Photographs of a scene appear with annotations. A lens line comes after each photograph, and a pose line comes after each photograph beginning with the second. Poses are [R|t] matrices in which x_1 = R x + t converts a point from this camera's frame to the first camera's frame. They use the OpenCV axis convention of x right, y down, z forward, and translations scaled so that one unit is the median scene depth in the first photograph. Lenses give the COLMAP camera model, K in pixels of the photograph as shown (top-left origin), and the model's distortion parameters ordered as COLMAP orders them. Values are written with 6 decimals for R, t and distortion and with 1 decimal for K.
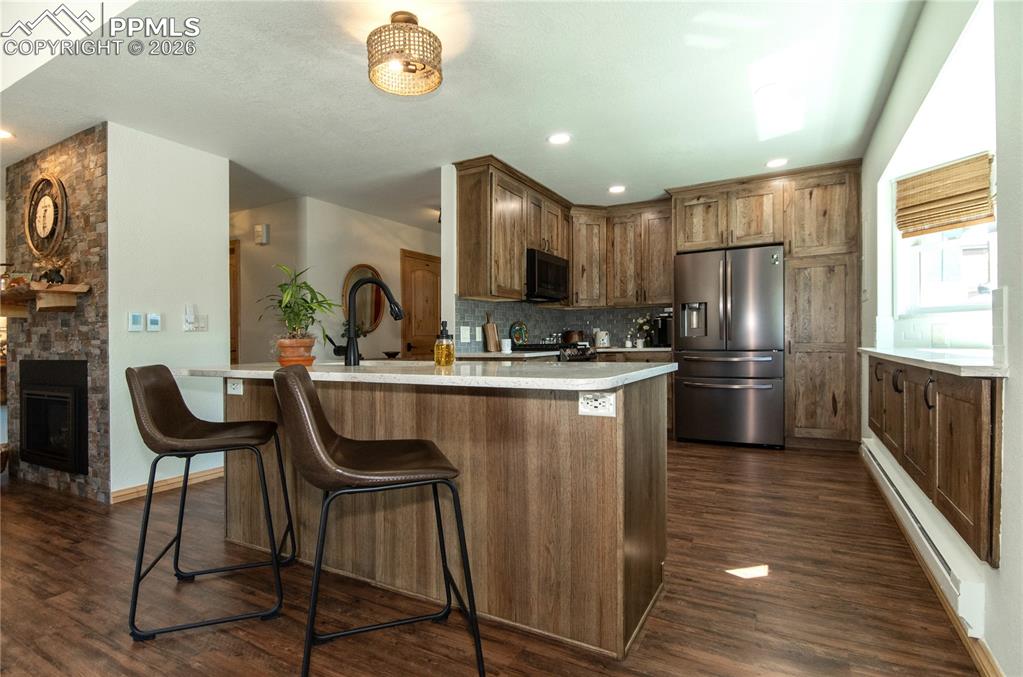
lens RADIAL K [[506.7, 0, 504.6], [0, 506.7, 348.0], [0, 0, 1]] dist [0.003970, -0.003219]
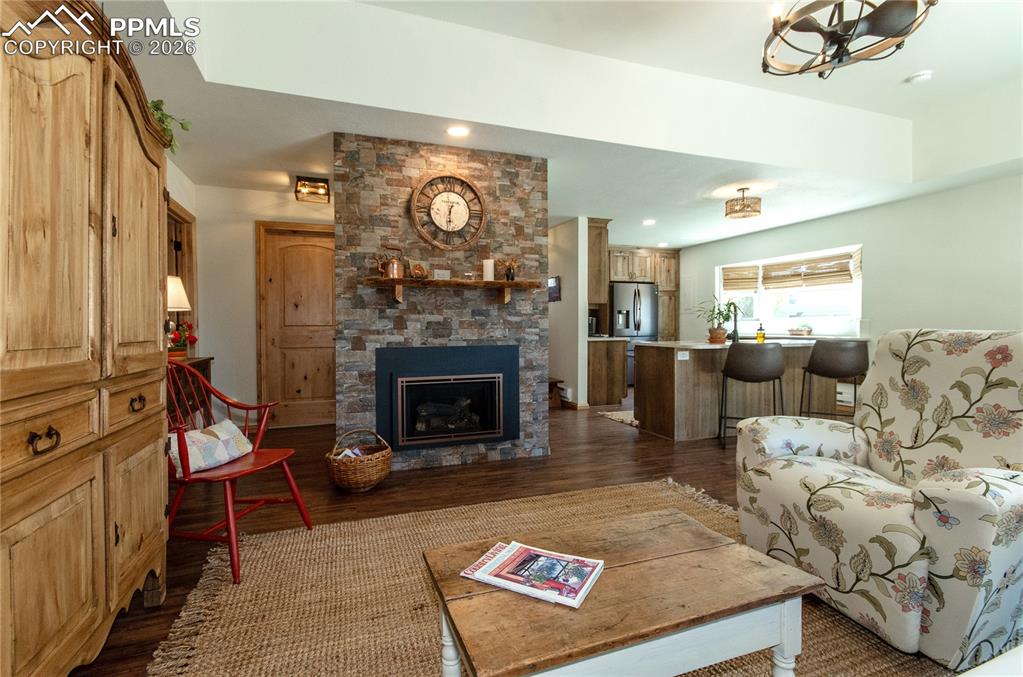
lens RADIAL K [[481.7, 0, 502.8], [0, 481.7, 338.7], [0, 0, 1]] dist [0.004665, 0.001689]
pose [[0.653735, -0.006763, 0.756693, -1.356737], [0.003656, 0.999977, 0.005779, 0.001916], [-0.756714, -0.001012, 0.653745, 0.212086]]
